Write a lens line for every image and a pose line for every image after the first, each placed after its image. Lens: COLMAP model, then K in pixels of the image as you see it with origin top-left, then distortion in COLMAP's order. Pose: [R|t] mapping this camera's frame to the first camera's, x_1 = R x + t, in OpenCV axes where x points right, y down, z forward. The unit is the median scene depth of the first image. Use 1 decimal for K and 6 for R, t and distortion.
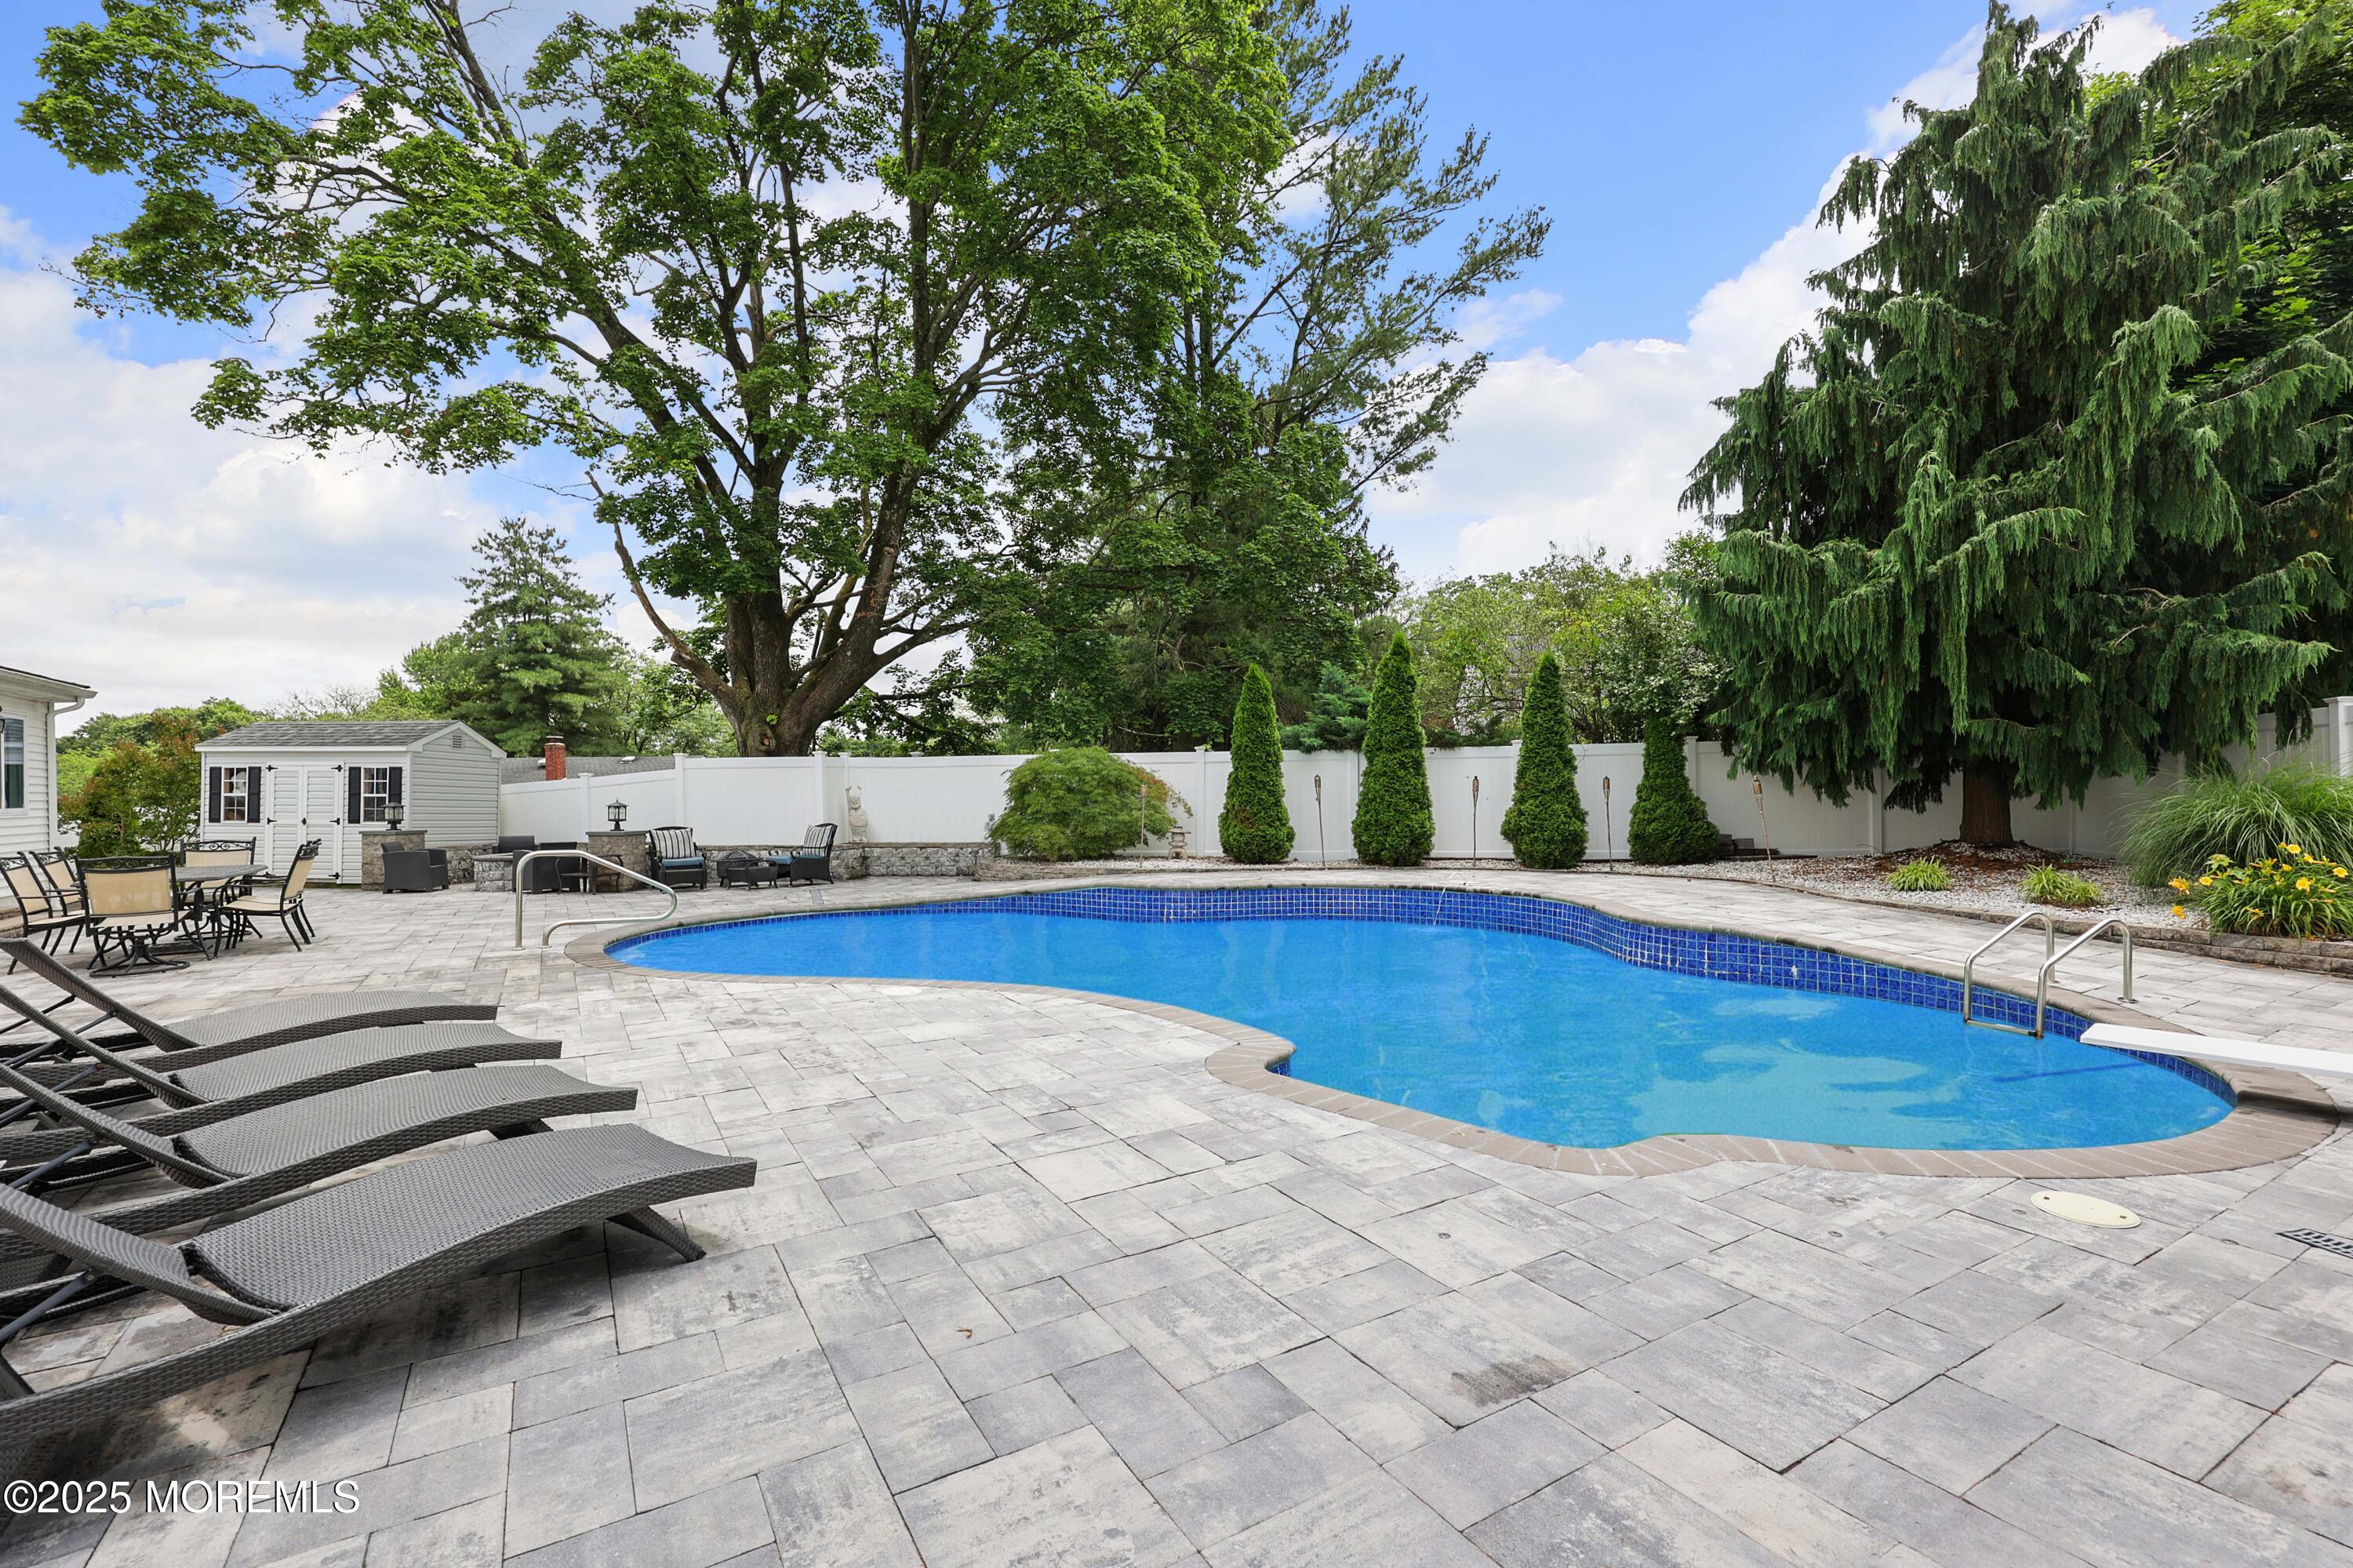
lens RADIAL K [[1026.2, 0, 1159.5], [0, 1026.2, 802.7], [0, 0, 1]] dist [0.005261, -0.001125]
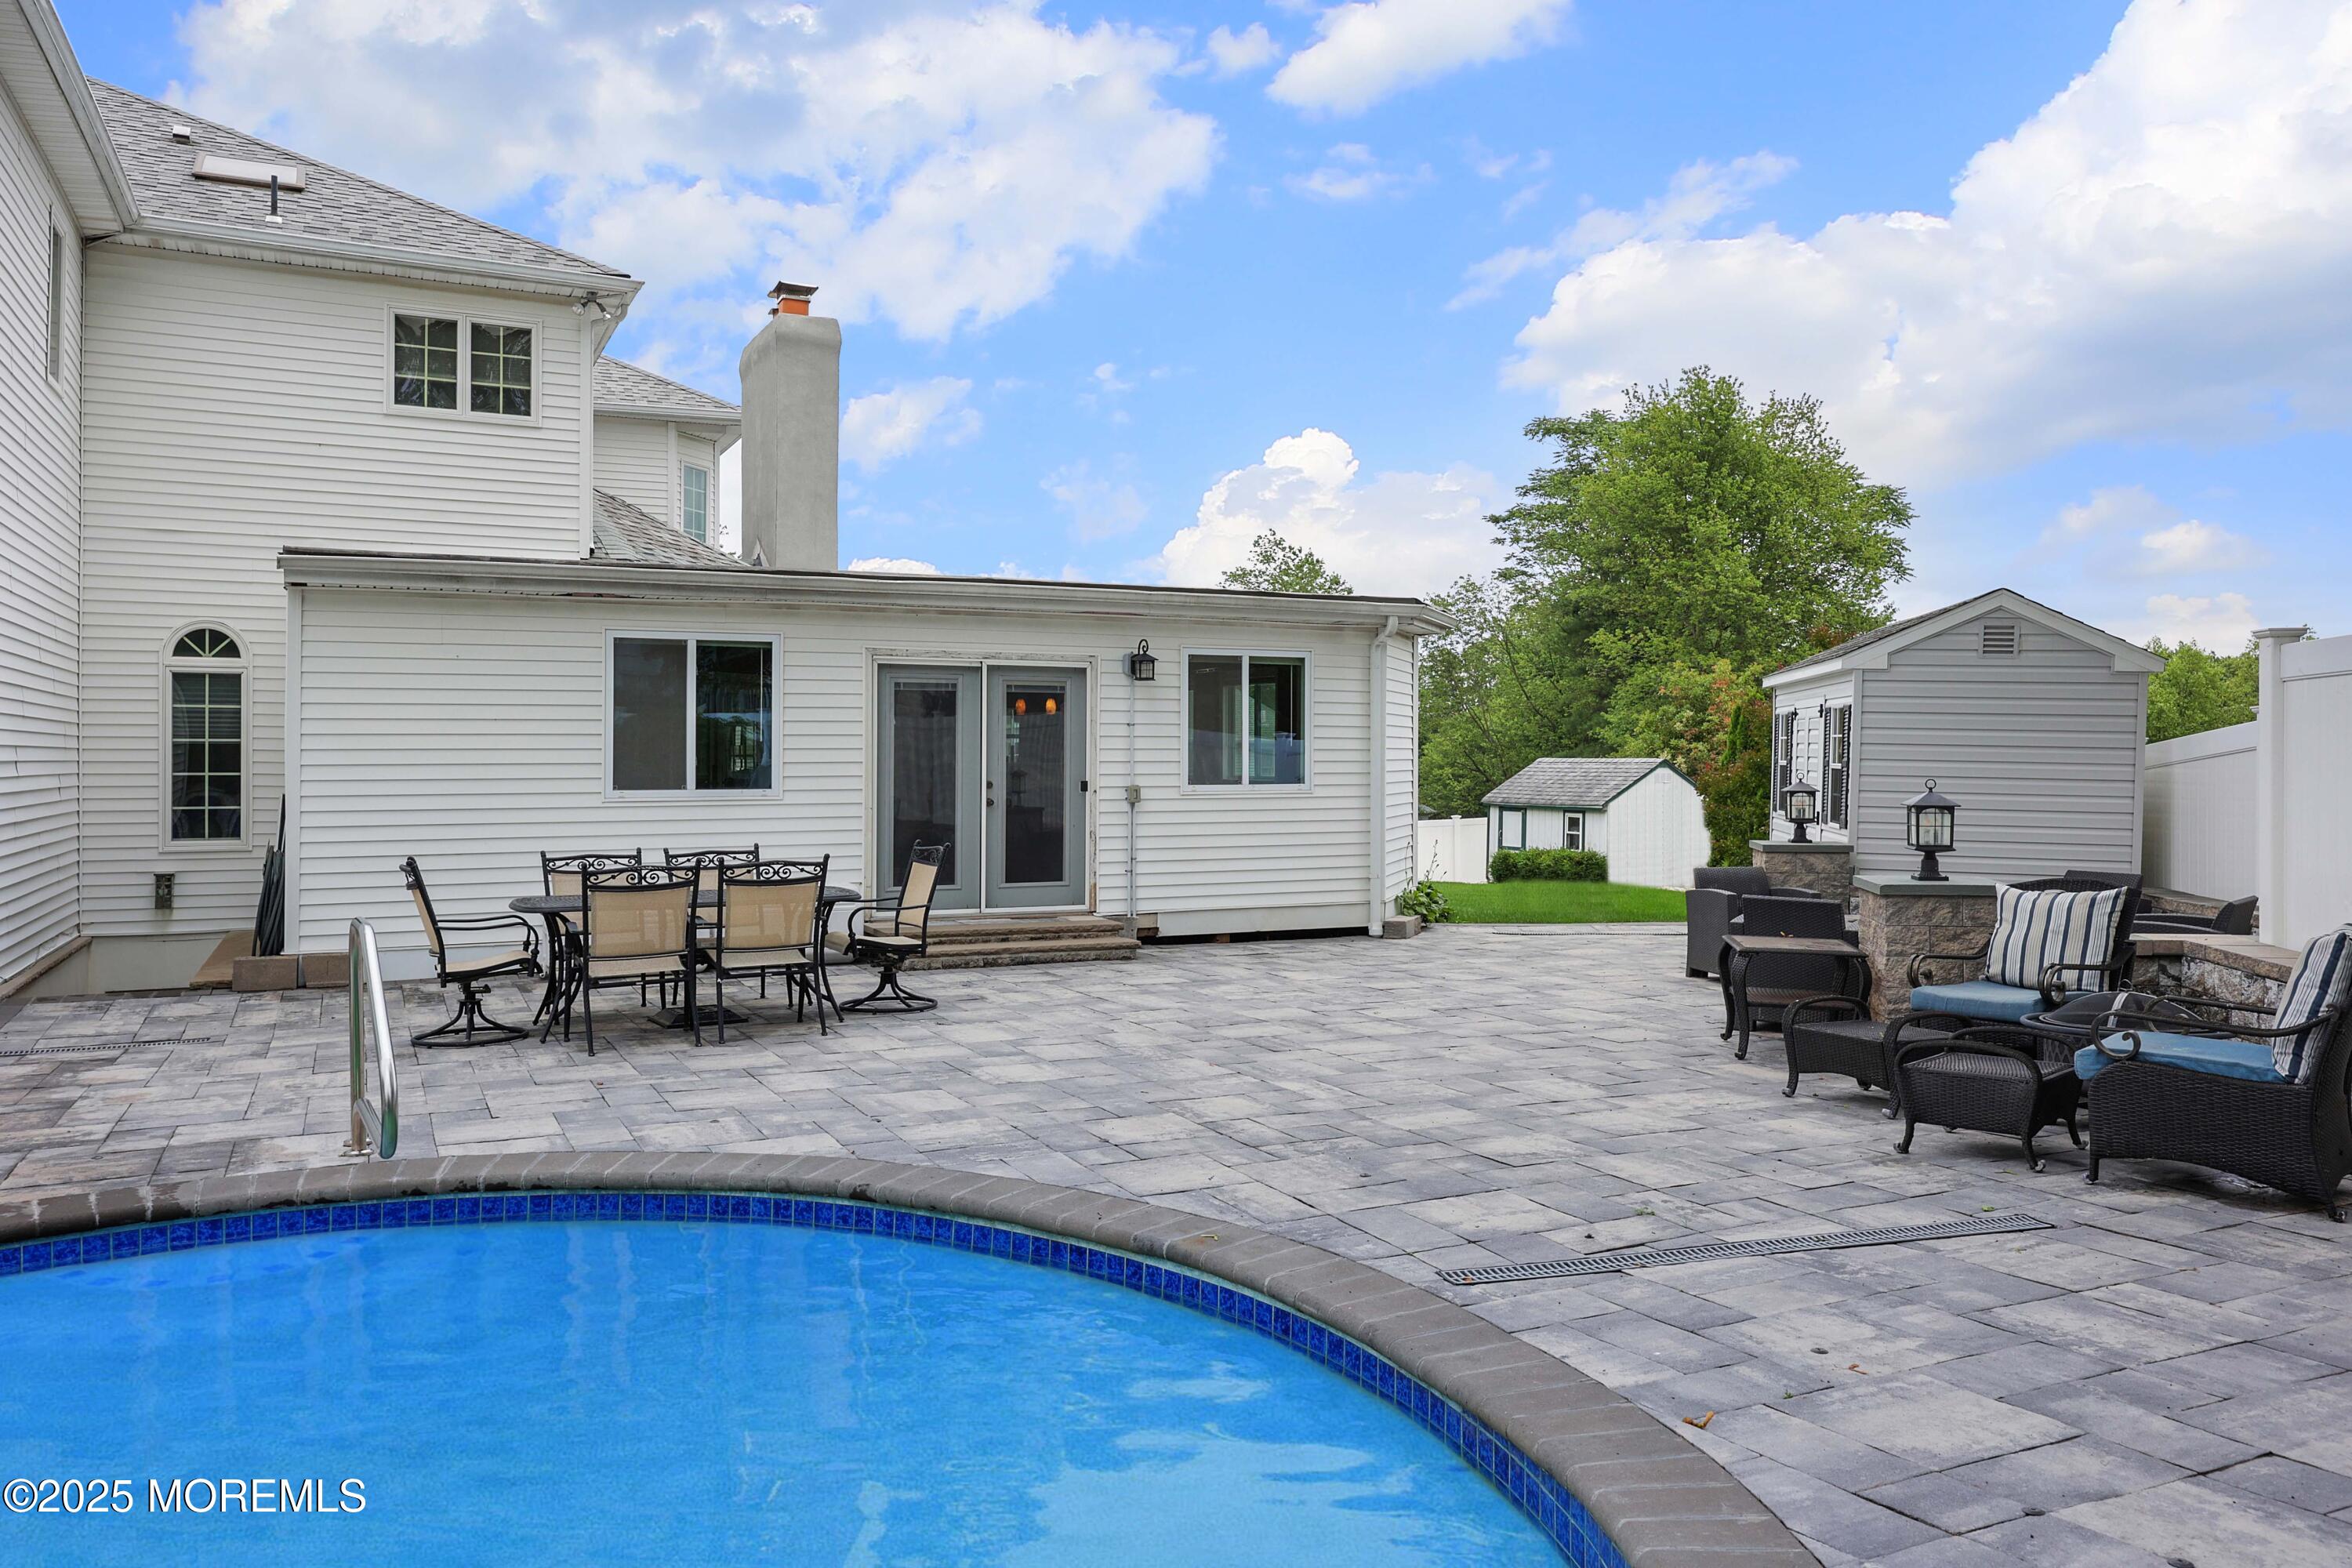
lens RADIAL K [[1663.7, 0, 1174.9], [0, 1663.7, 792.8], [0, 0, 1]] dist [-0.007226, -0.001038]
pose [[-0.069422, 0.022475, -0.997334, 0.021605], [-0.005233, 0.999724, 0.022893, -0.011544], [0.997574, 0.006809, -0.069285, 0.799736]]
